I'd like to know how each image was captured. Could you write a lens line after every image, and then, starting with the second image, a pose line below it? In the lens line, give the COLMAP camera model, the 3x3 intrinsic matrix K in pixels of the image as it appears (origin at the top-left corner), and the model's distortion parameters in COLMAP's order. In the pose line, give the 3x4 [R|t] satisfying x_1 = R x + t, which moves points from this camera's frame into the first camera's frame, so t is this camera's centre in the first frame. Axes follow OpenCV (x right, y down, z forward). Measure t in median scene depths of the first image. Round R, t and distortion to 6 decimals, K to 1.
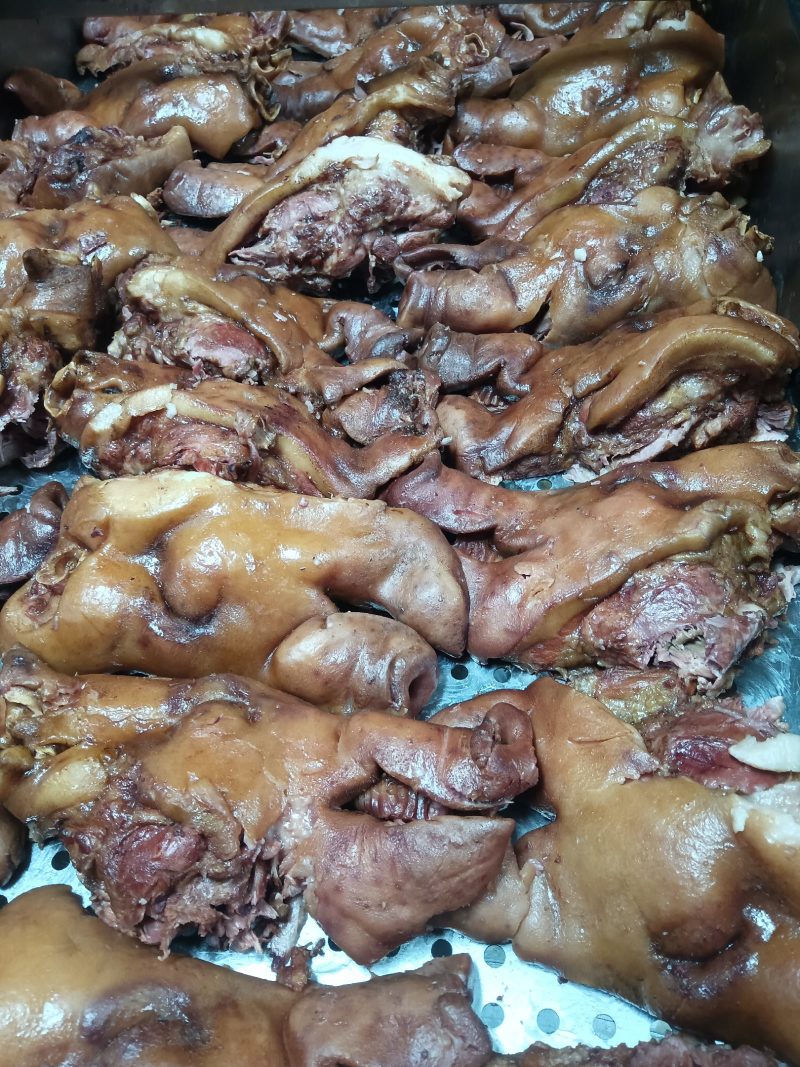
lens RADIAL K [[847.4, 0, 400.0], [0, 847.4, 533.5], [0, 0, 1]] dist [0.133870, -0.257473]
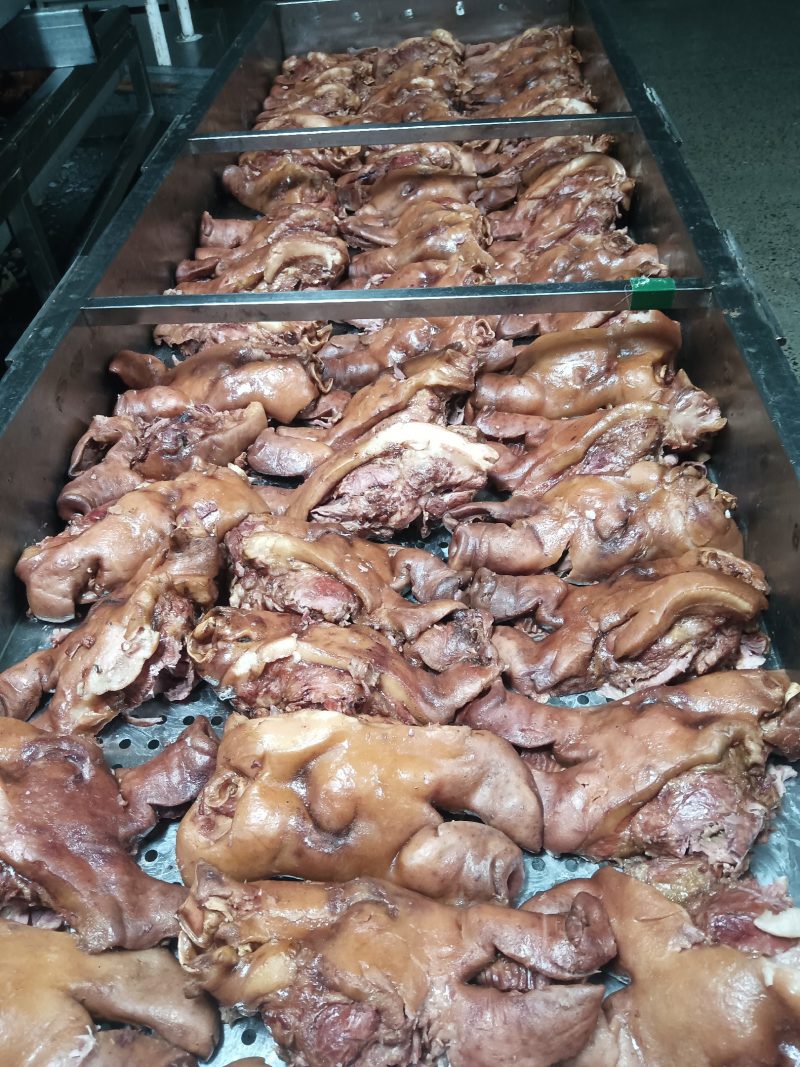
lens RADIAL K [[847.4, 0, 400.0], [0, 847.4, 533.5], [0, 0, 1]] dist [0.133870, -0.257473]
pose [[0.998580, -0.033975, 0.041023, -0.154057], [0.039886, 0.987396, -0.153164, -0.122737], [-0.035302, 0.154583, 0.987349, -0.308255]]
